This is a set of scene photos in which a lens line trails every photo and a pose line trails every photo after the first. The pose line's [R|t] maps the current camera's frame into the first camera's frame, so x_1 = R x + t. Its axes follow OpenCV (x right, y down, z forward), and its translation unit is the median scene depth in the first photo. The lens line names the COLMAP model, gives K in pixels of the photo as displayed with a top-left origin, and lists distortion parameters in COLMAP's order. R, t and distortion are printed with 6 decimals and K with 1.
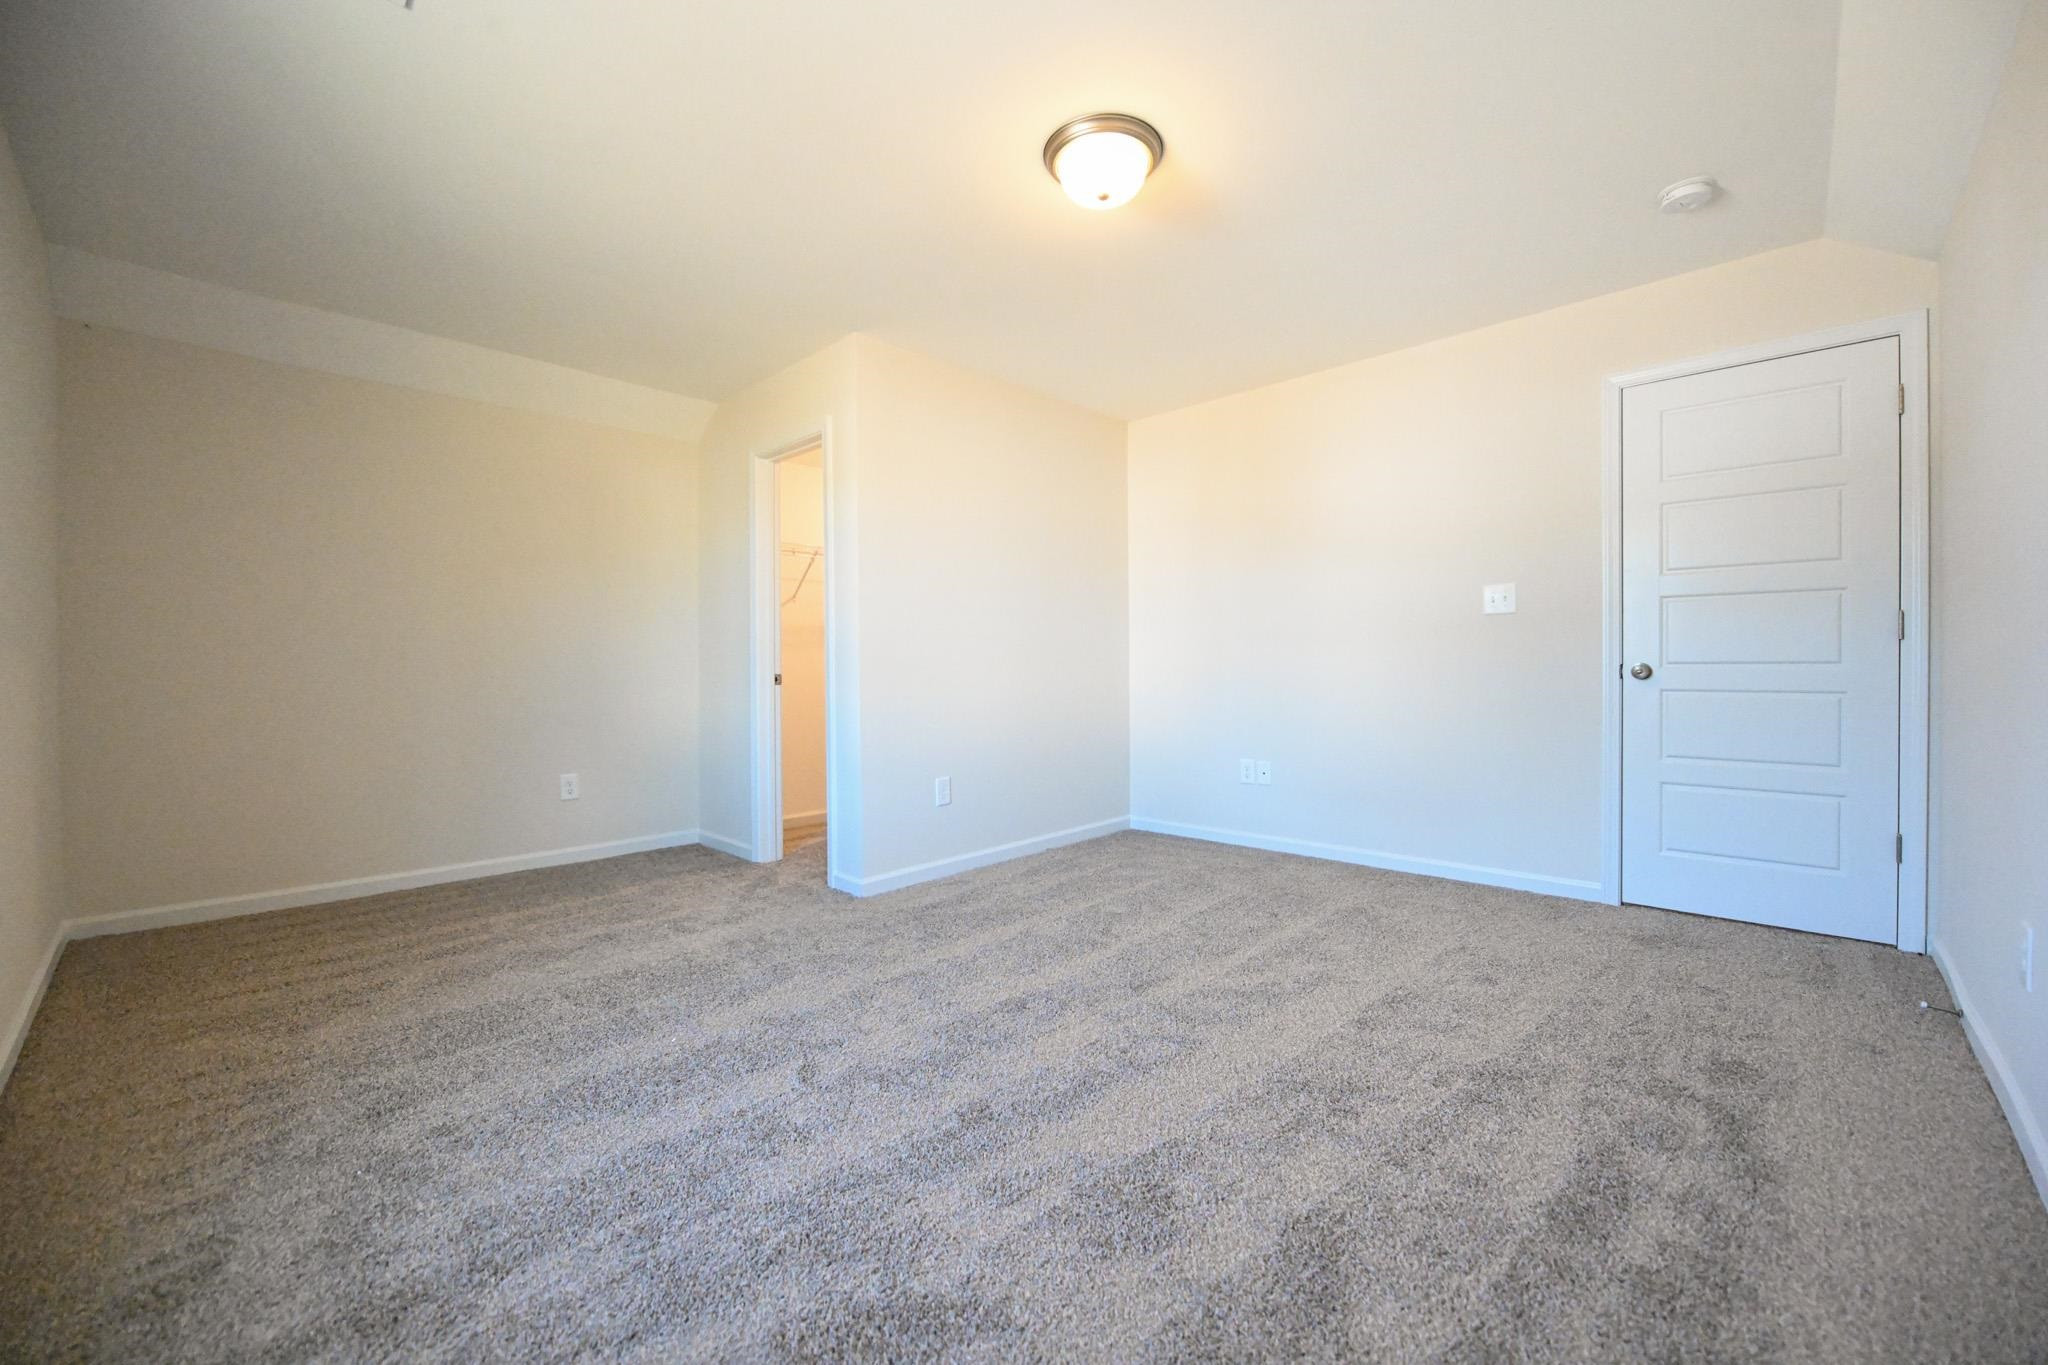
lens RADIAL K [[817.8, 0, 1022.8], [0, 817.8, 666.8], [0, 0, 1]] dist [-0.009927, 0.000069]
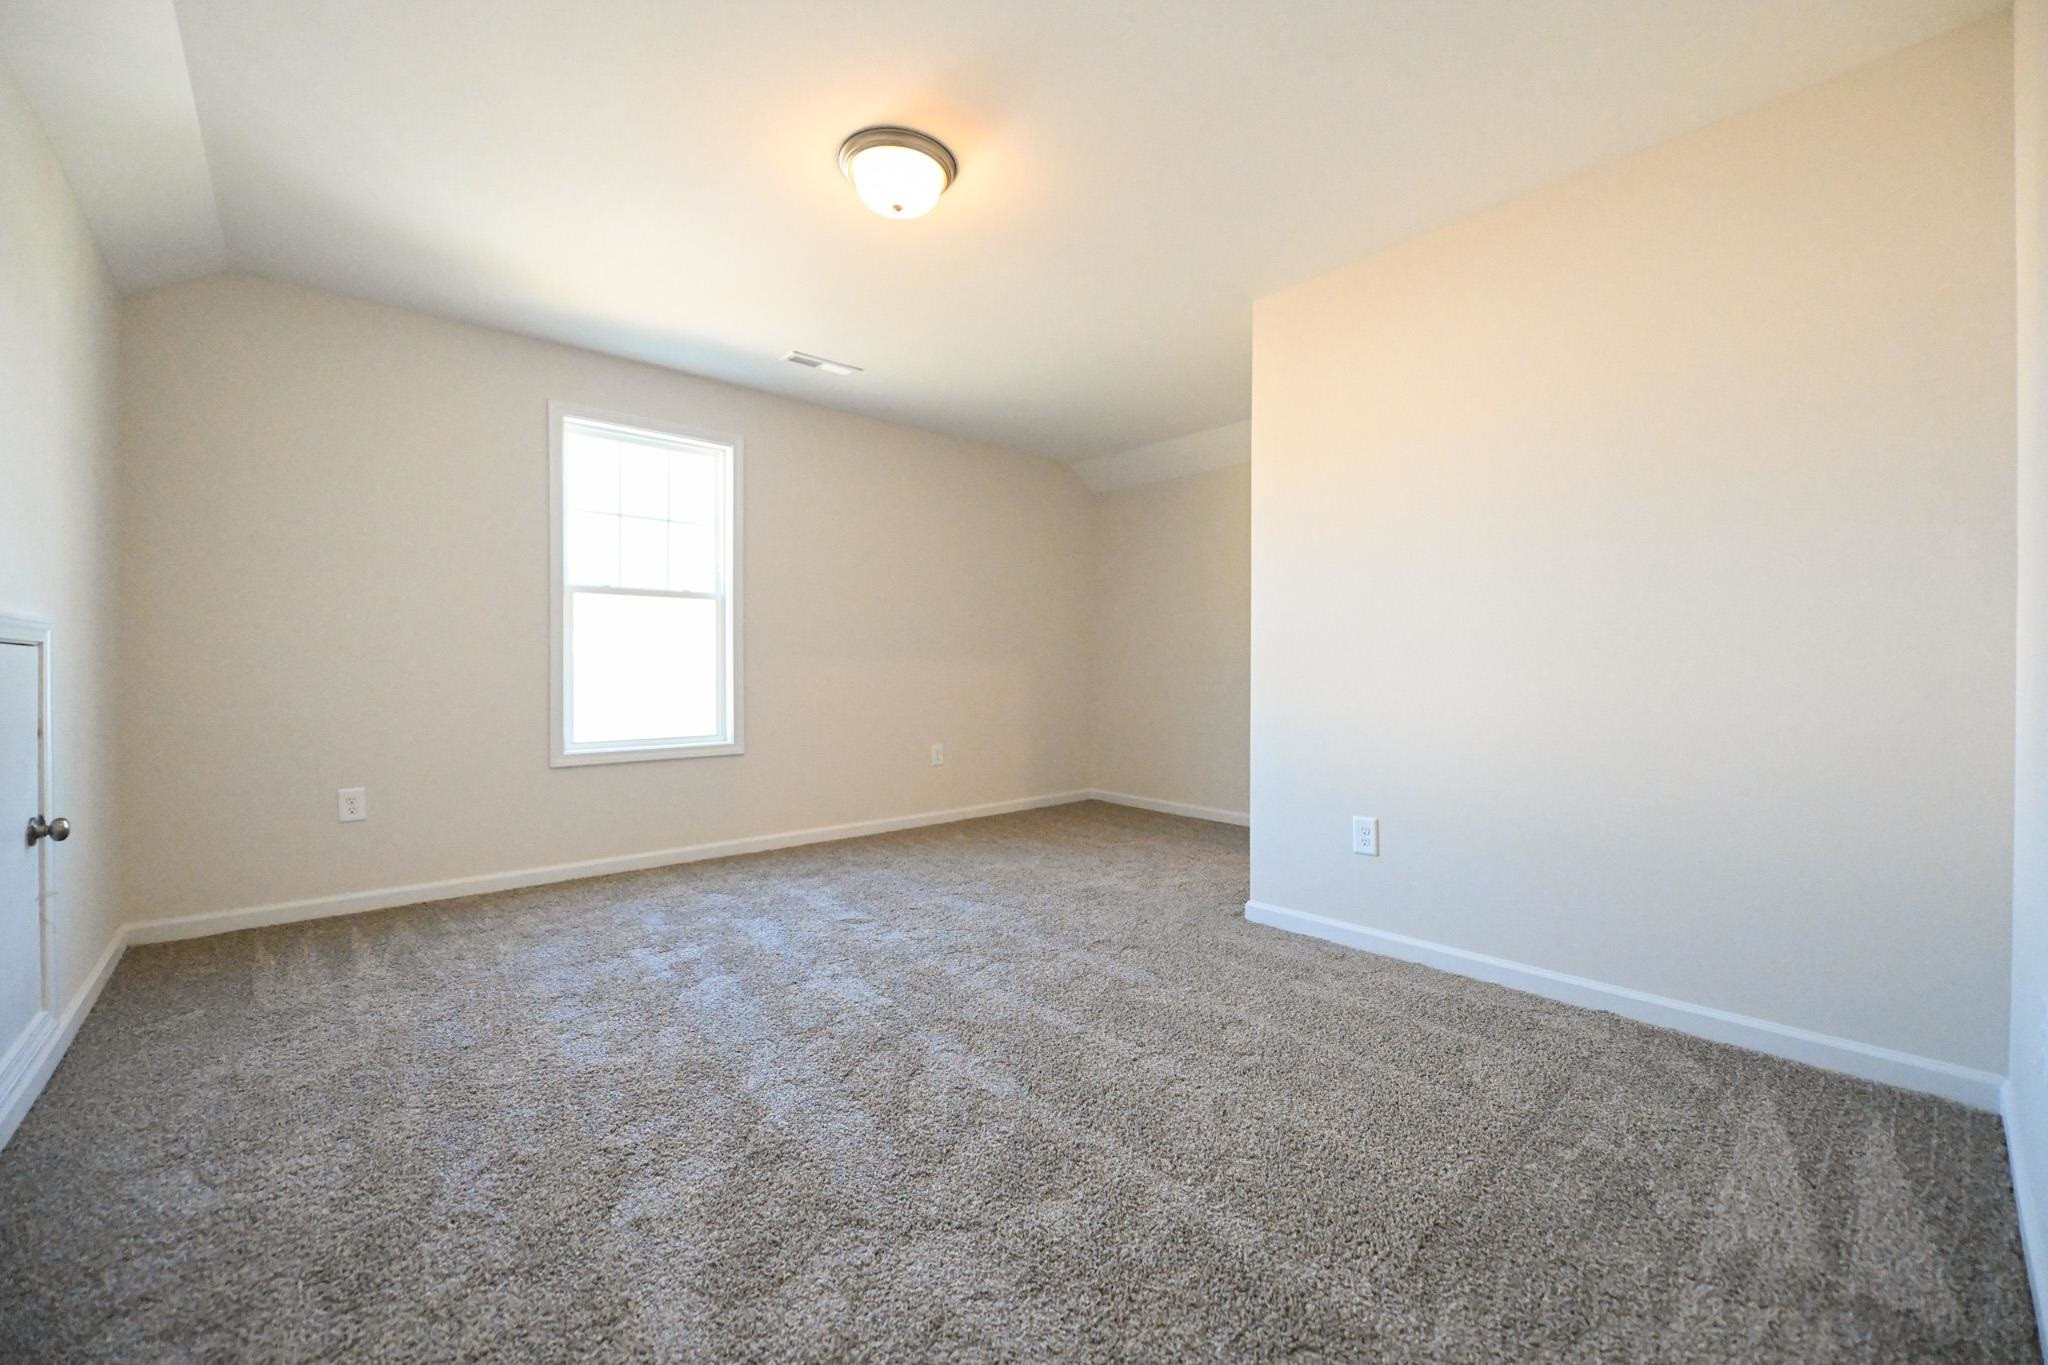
lens RADIAL K [[817.8, 0, 1022.8], [0, 817.8, 666.8], [0, 0, 1]] dist [-0.009927, 0.000069]
pose [[-0.076836, 0.012882, -0.996961, 0.786385], [-0.000532, 0.999916, 0.012961, -0.015348], [0.997044, 0.001526, -0.076823, 0.873341]]
